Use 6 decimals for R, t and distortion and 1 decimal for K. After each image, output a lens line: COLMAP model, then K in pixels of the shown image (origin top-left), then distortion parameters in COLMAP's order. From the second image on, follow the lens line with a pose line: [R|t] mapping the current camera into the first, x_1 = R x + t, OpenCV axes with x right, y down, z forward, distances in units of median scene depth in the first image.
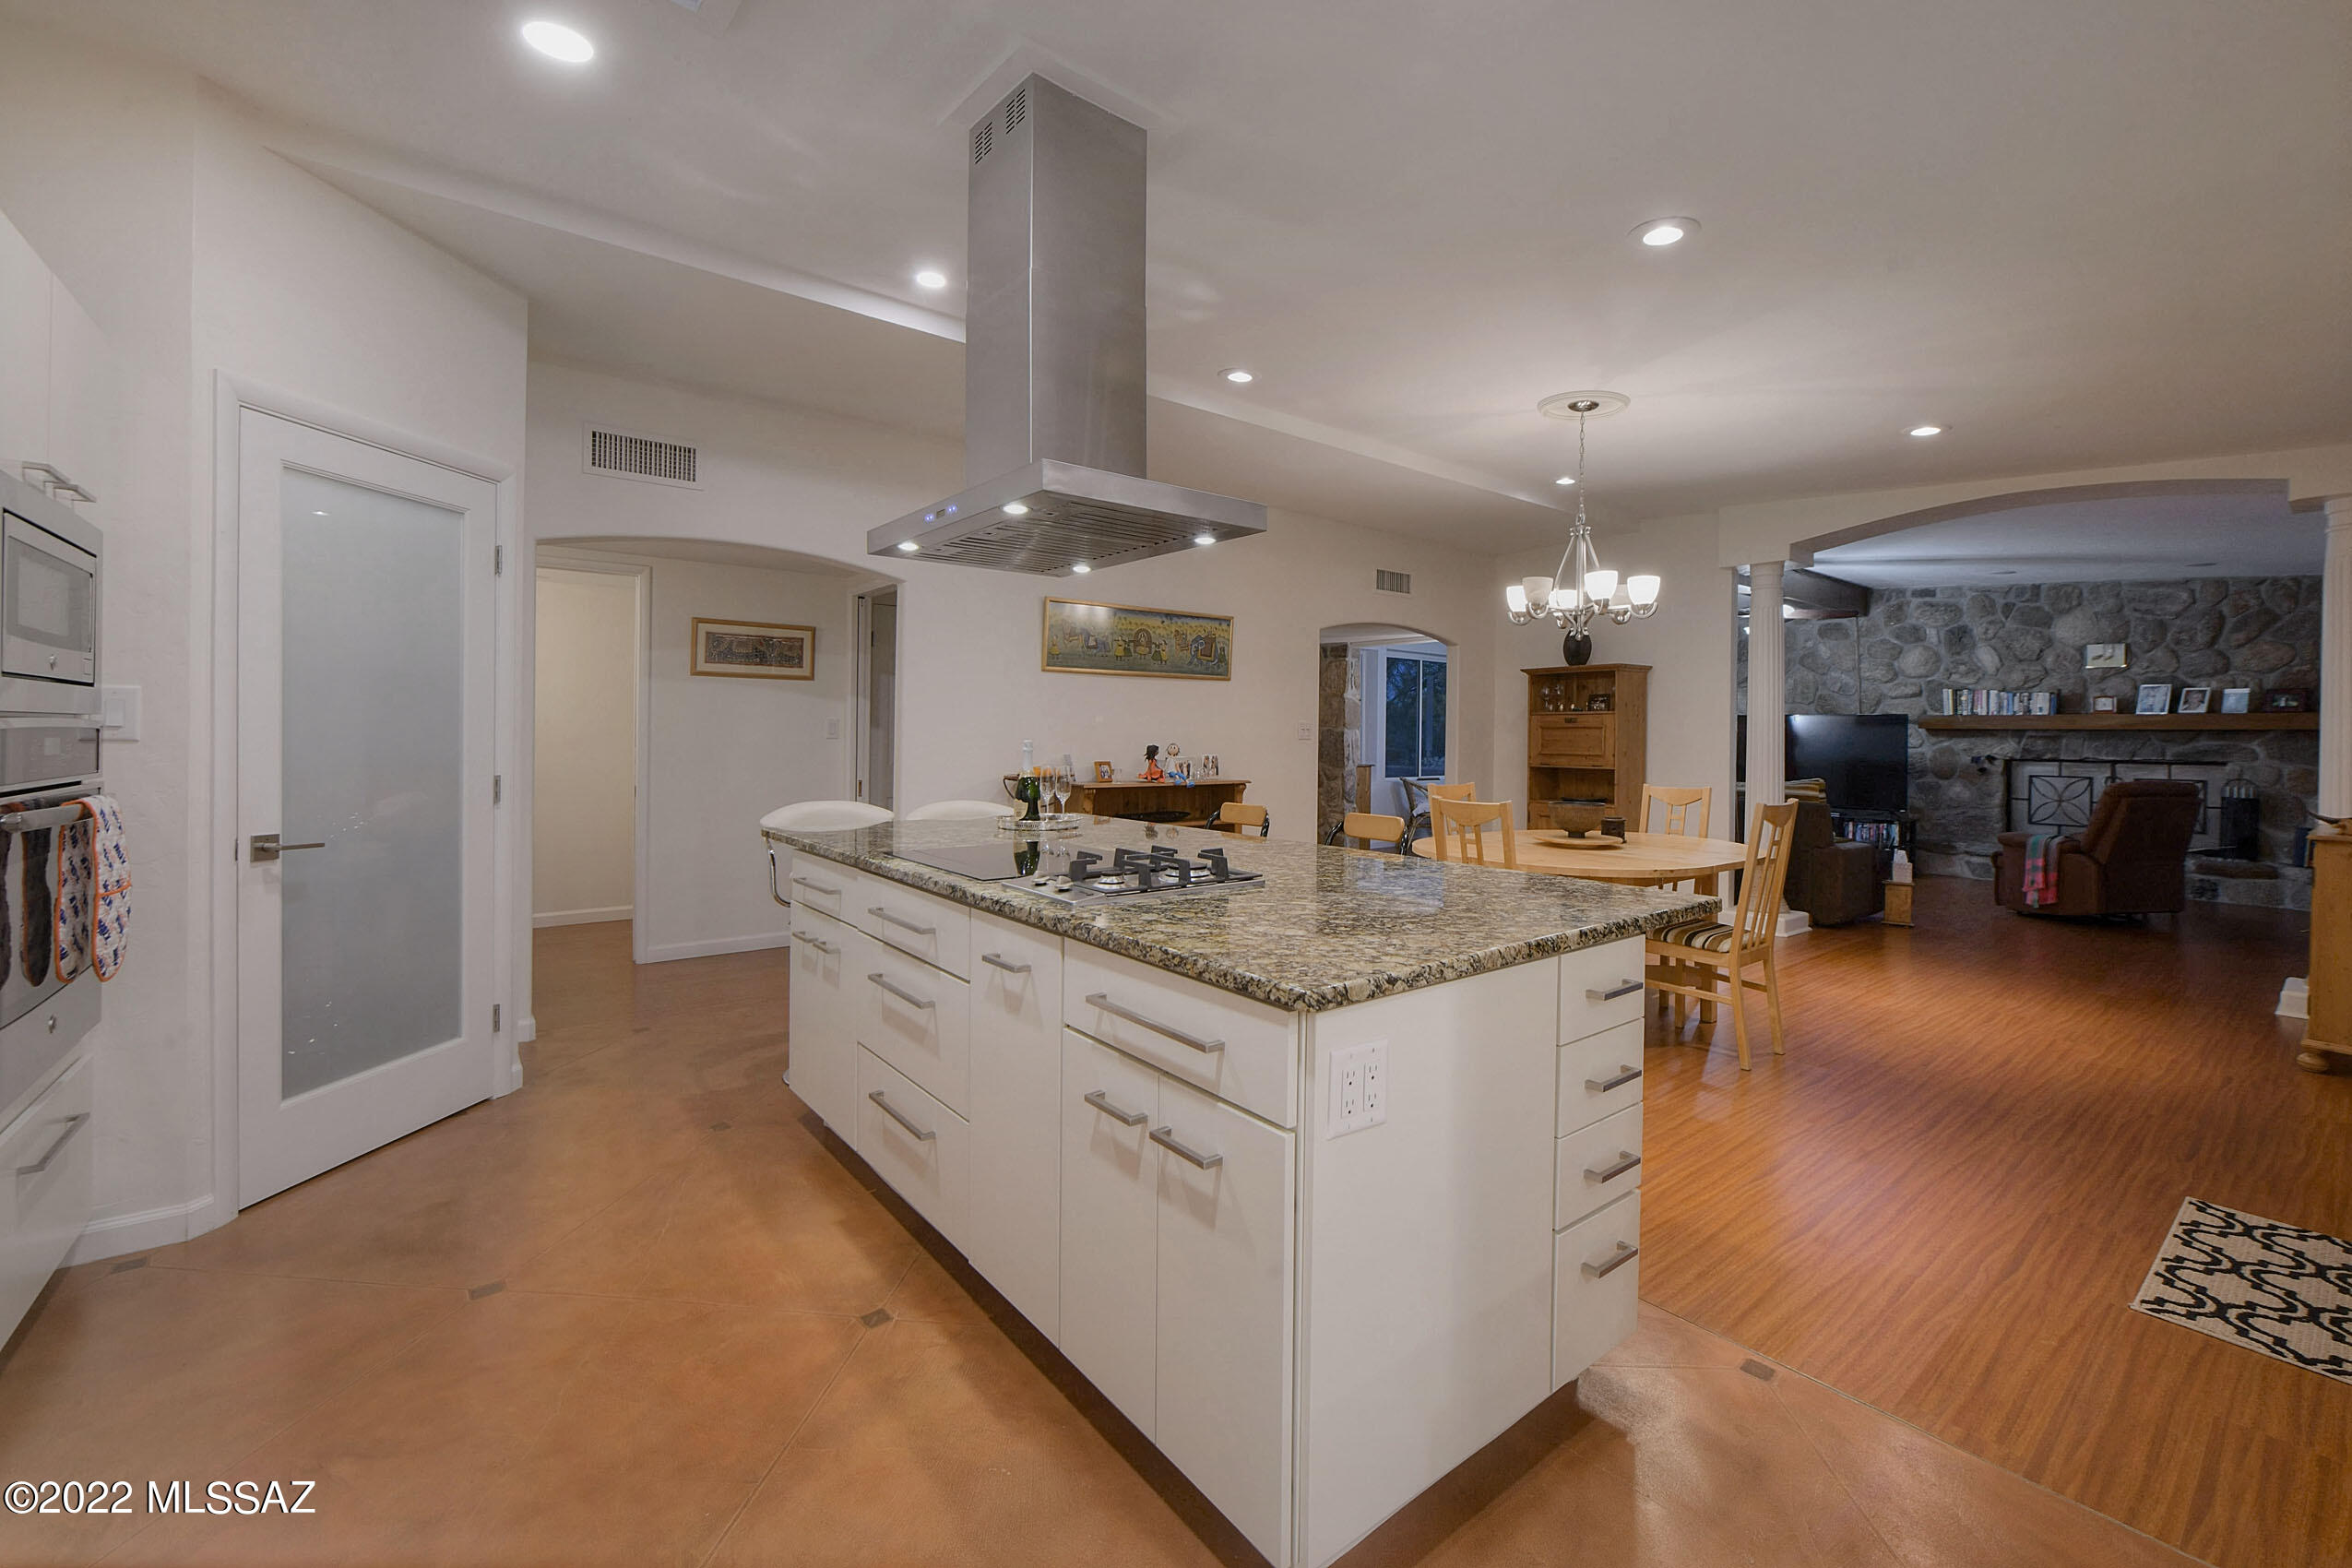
lens RADIAL K [[935.8, 0, 1184.0], [0, 935.8, 738.6], [0, 0, 1]] dist [0.002211, 0.000266]
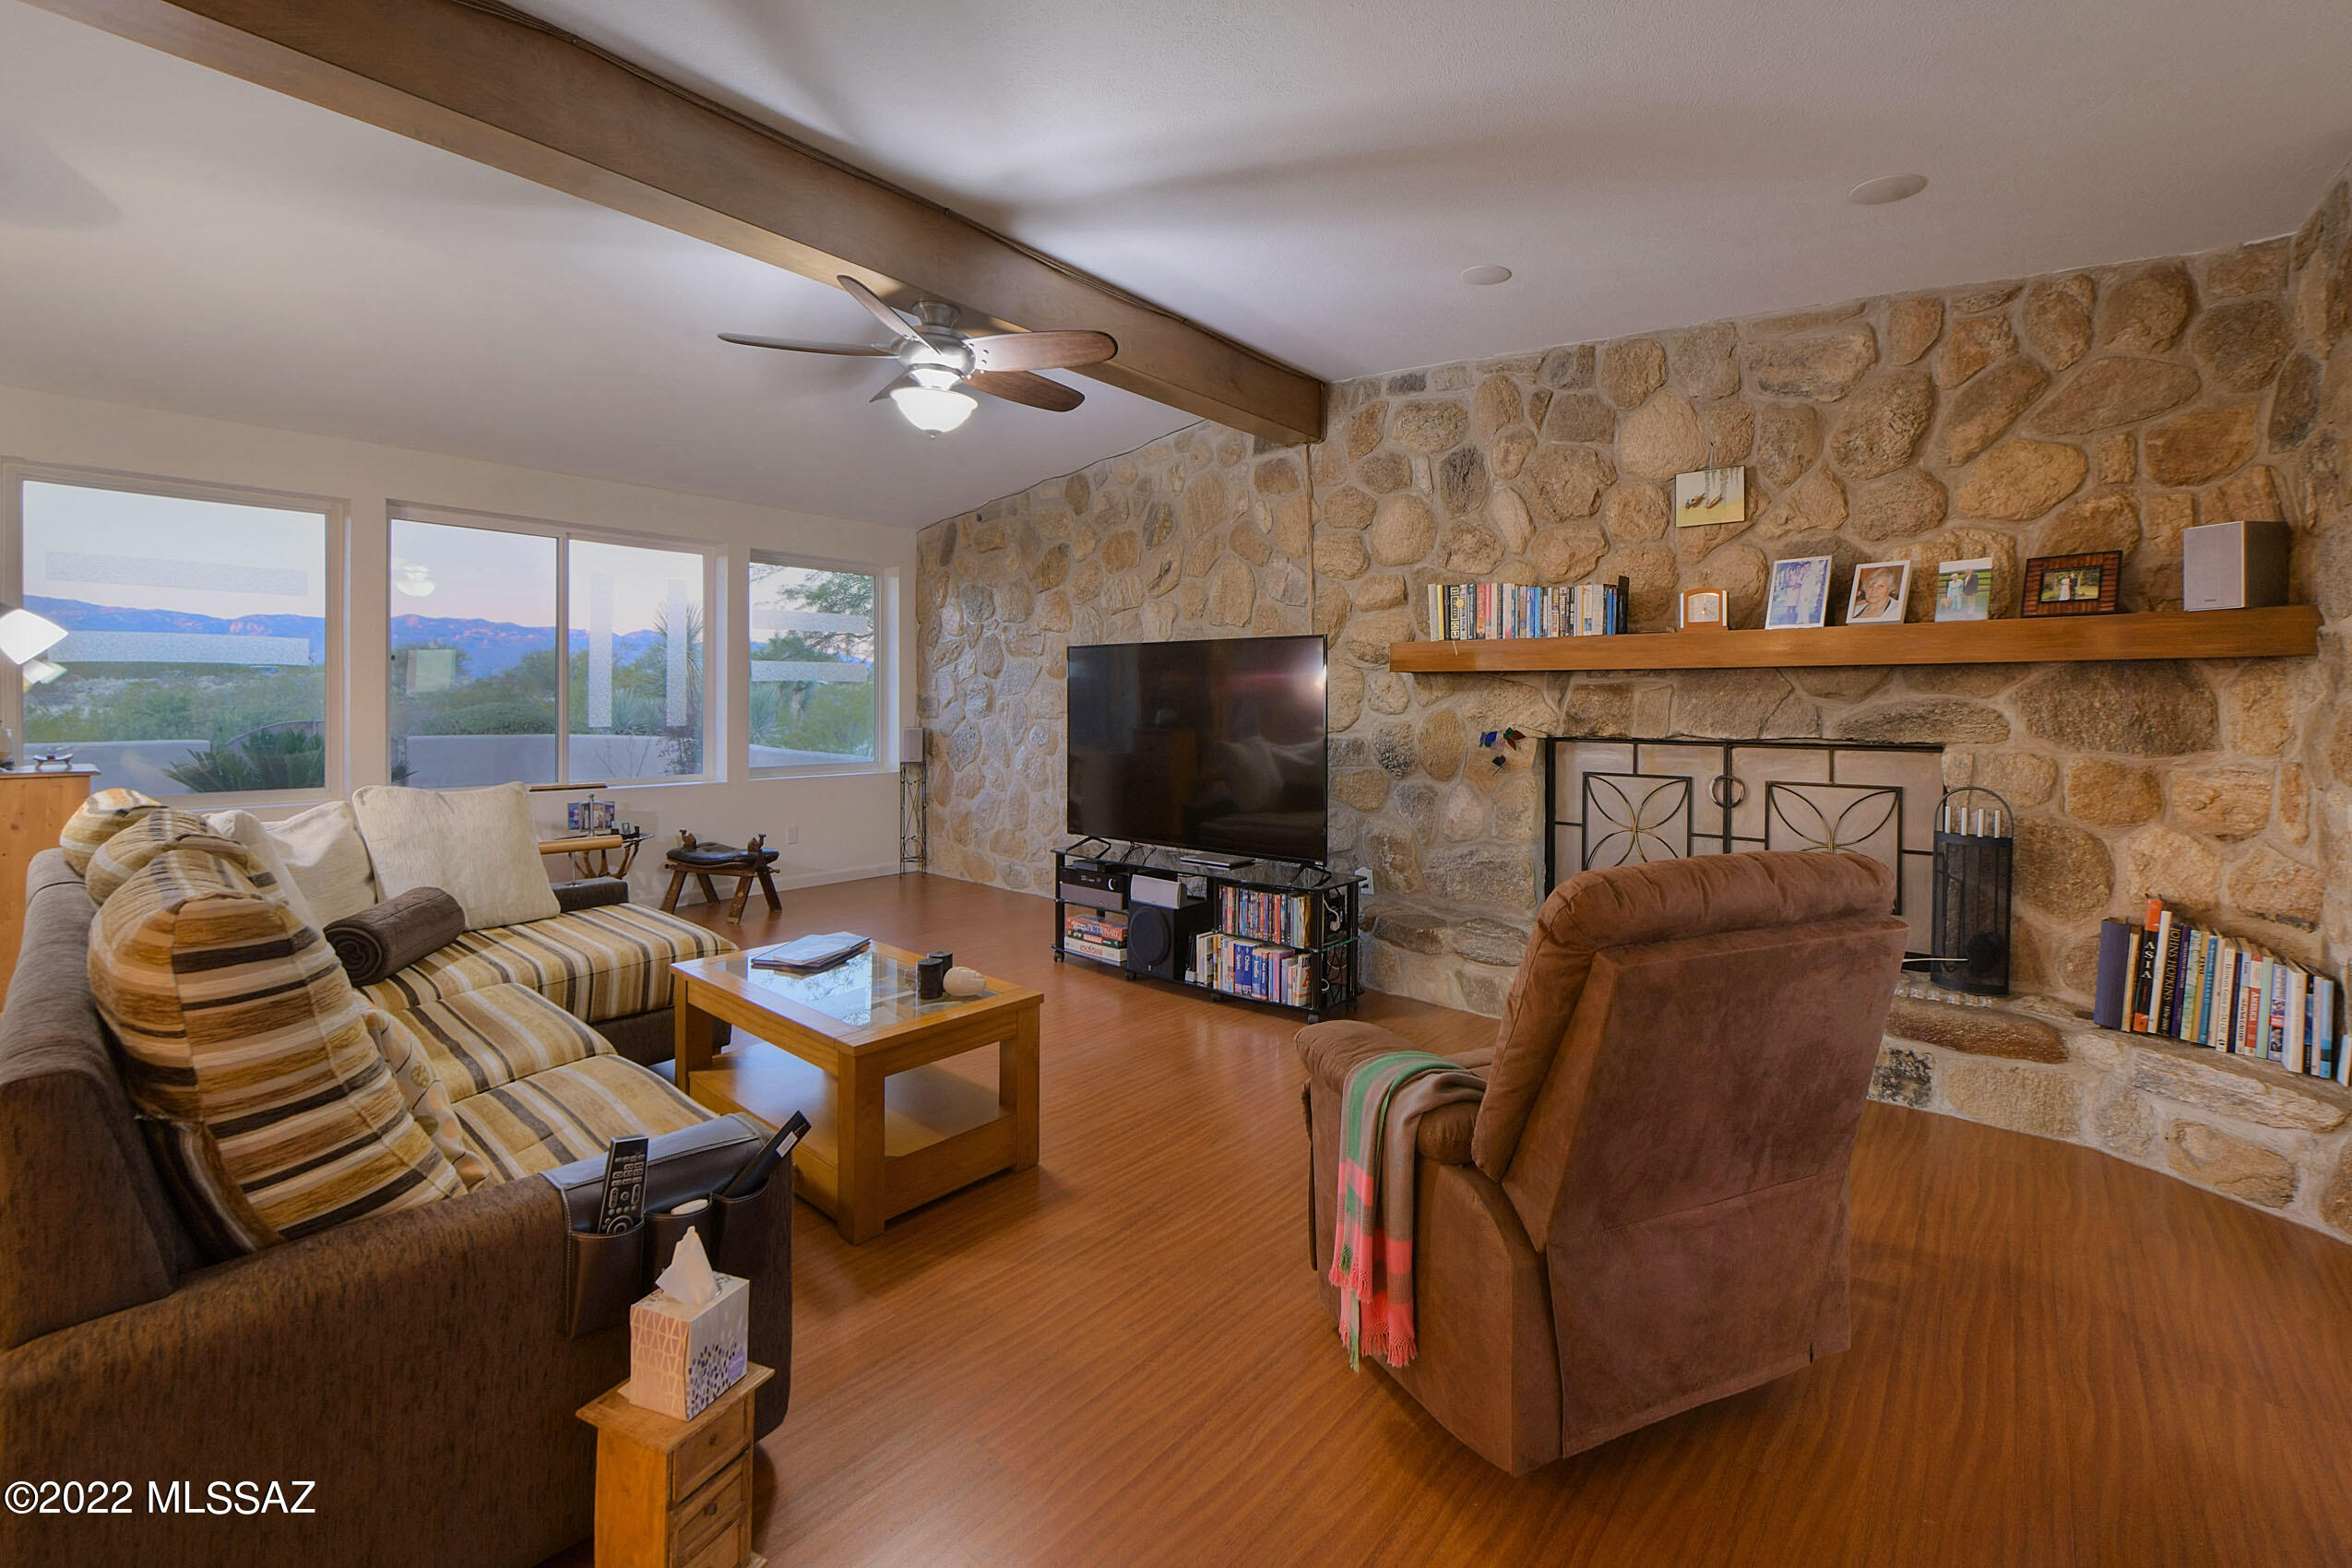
lens RADIAL K [[935.8, 0, 1252.1], [0, 935.8, 706.2], [0, 0, 1]] dist [0.002211, 0.000266]
pose [[0.973147, -0.005210, 0.230124, 0.675500], [0.005135, 0.999986, 0.000926, 0.006148], [-0.230126, 0.000280, 0.973161, 0.626988]]
